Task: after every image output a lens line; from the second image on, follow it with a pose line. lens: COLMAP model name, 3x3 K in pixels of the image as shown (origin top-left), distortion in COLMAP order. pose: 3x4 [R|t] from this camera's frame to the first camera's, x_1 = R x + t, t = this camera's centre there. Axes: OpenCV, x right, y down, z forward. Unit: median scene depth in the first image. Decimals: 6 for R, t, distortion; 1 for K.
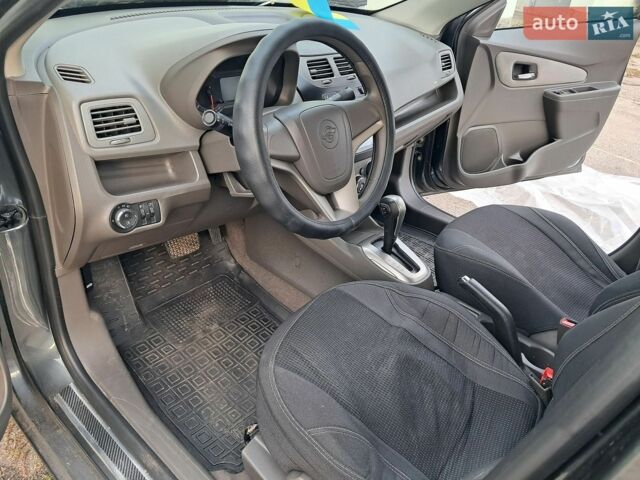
lens RADIAL K [[500.2, 0, 328.5], [0, 500.2, 241.2], [0, 0, 1]] dist [0.031916, -0.040176]
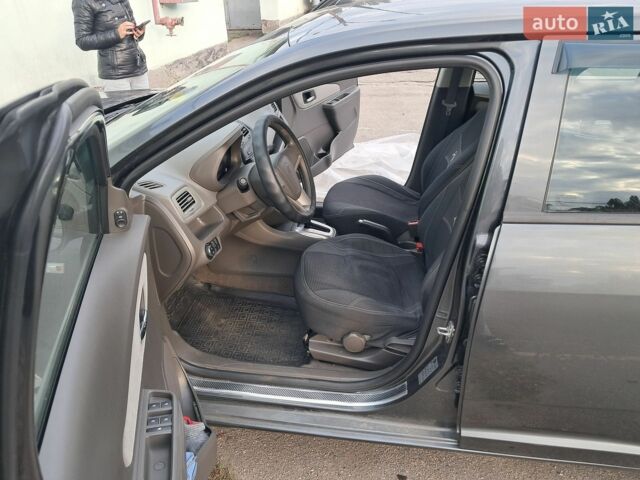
lens RADIAL K [[500.2, 0, 322.9], [0, 500.2, 245.6], [0, 0, 1]] dist [0.031916, -0.040176]
pose [[0.831973, -0.384089, 0.400371, -0.470439], [0.391132, 0.917838, 0.067736, -0.015825], [-0.393492, 0.100243, 0.913846, -0.470182]]
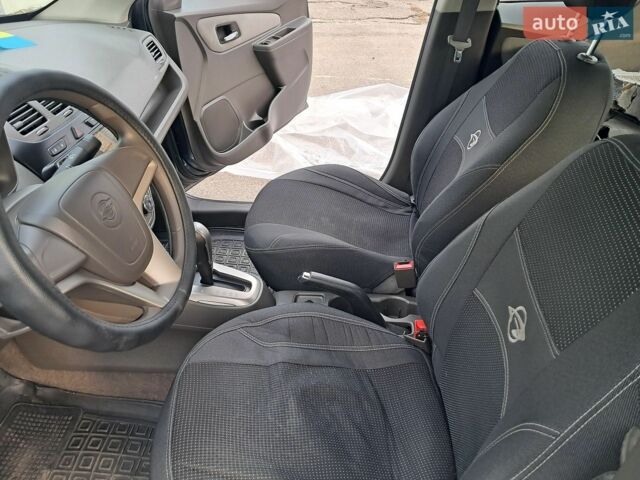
lens RADIAL K [[500.2, 0, 327.1], [0, 500.2, 238.8], [0, 0, 1]] dist [0.031916, -0.040176]
pose [[0.791946, -0.445052, 0.418032, -0.044882], [0.409362, 0.894978, 0.177306, -0.106697], [-0.453040, 0.030709, 0.890961, 0.105412]]
